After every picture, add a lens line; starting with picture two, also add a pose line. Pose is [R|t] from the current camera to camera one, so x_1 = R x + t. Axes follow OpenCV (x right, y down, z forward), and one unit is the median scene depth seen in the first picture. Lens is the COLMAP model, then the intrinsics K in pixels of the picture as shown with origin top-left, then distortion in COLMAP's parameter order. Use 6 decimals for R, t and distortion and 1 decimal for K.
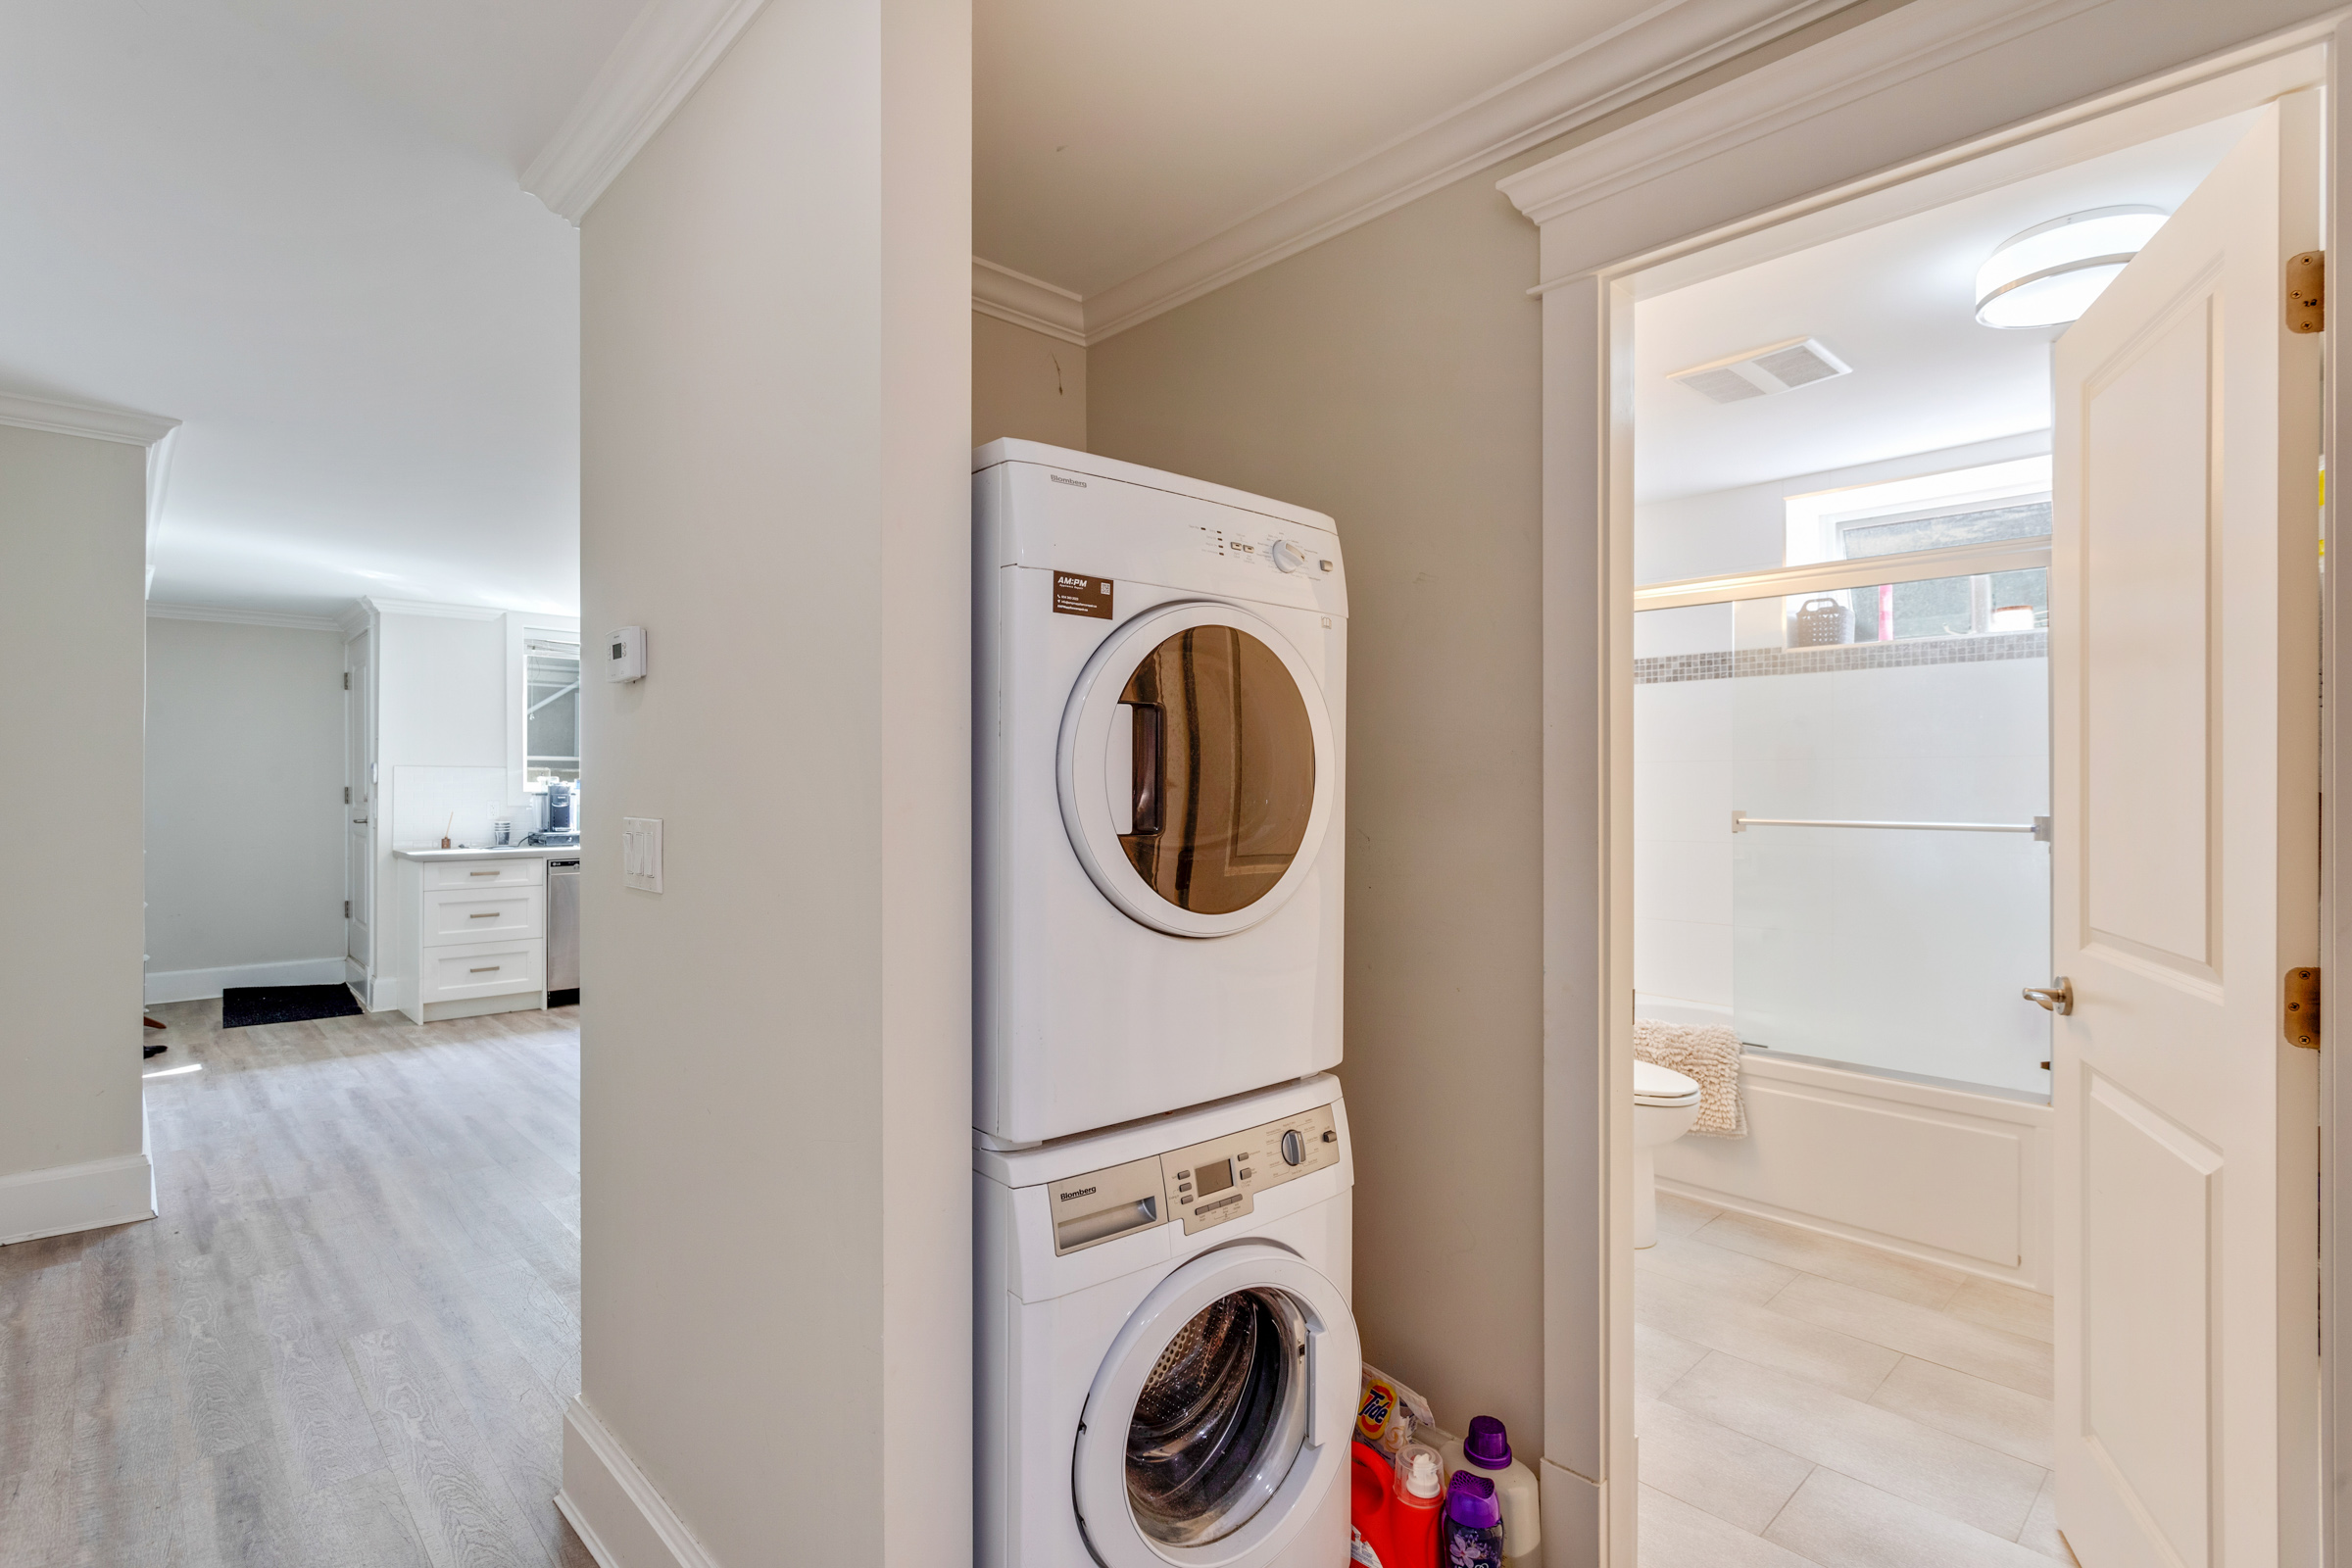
lens RADIAL K [[1125.9, 0, 1184.0], [0, 1125.9, 792.4], [0, 0, 1]] dist [0.000908, 0.001206]
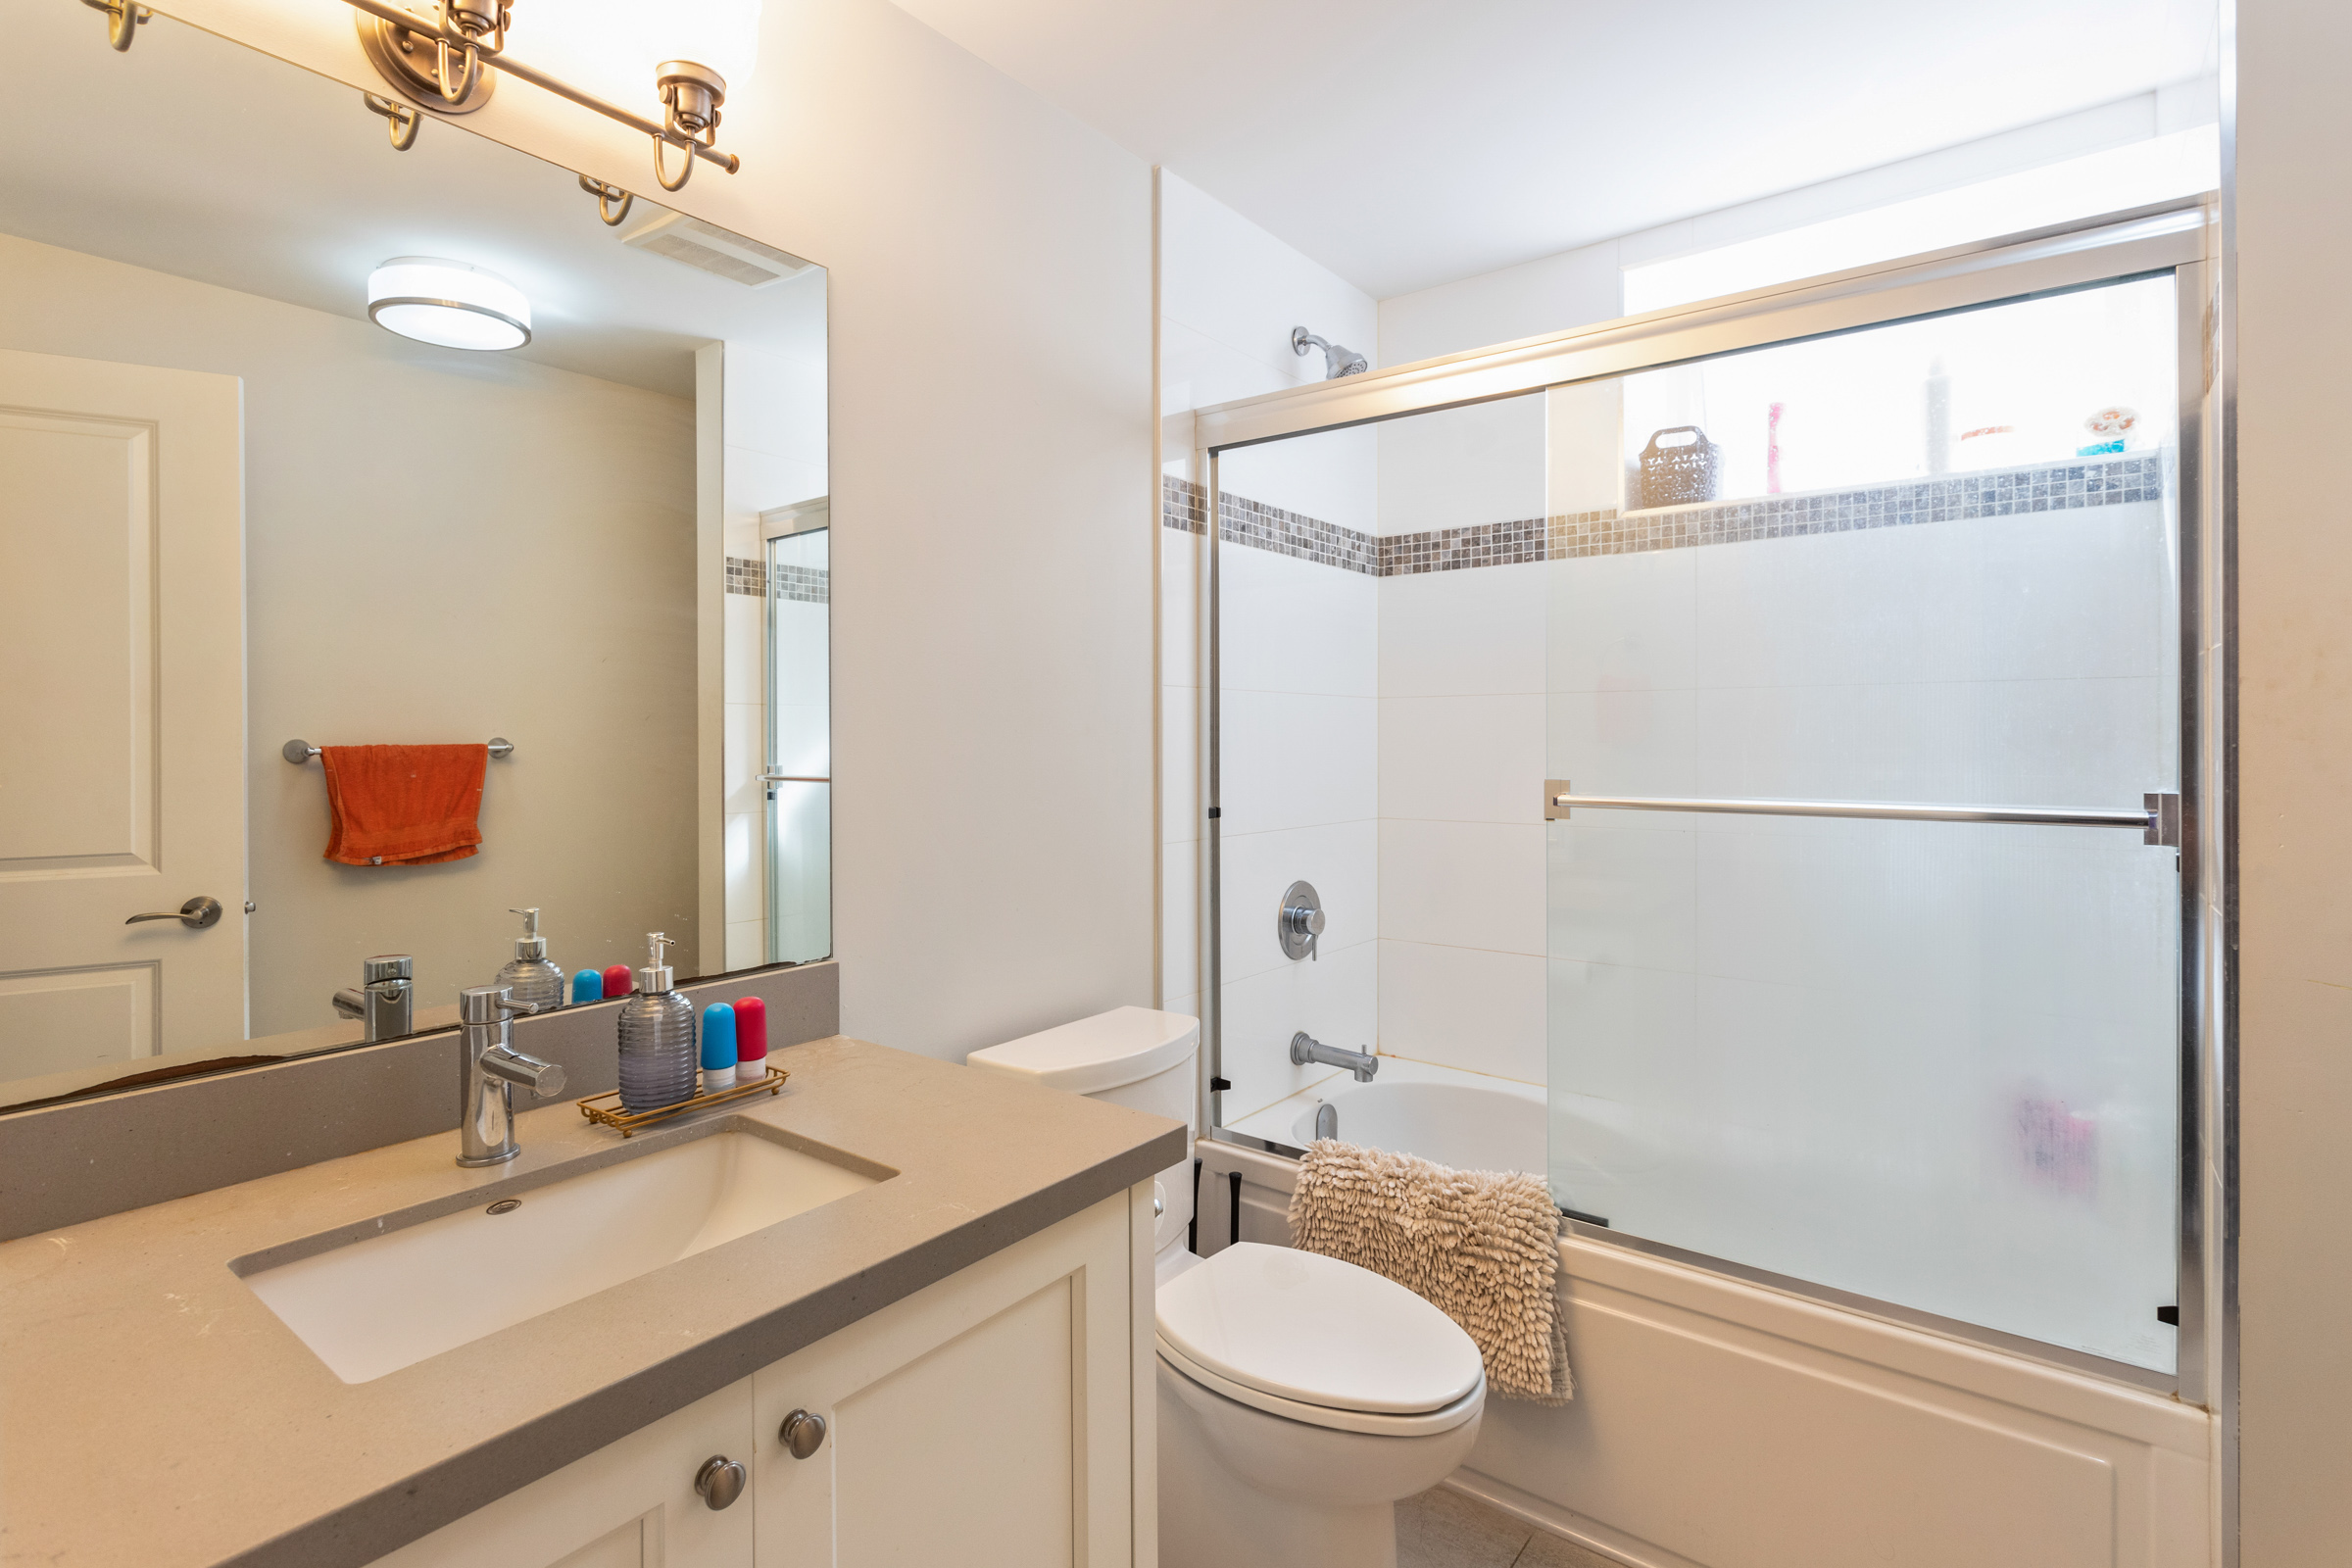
lens RADIAL K [[1125.9, 0, 1171.4], [0, 1125.9, 762.3], [0, 0, 1]] dist [0.000908, 0.001206]
pose [[0.989770, -0.008371, 0.142426, 0.203239], [0.005918, 0.999827, 0.017636, -0.002300], [-0.142549, -0.016613, 0.989648, 0.429194]]
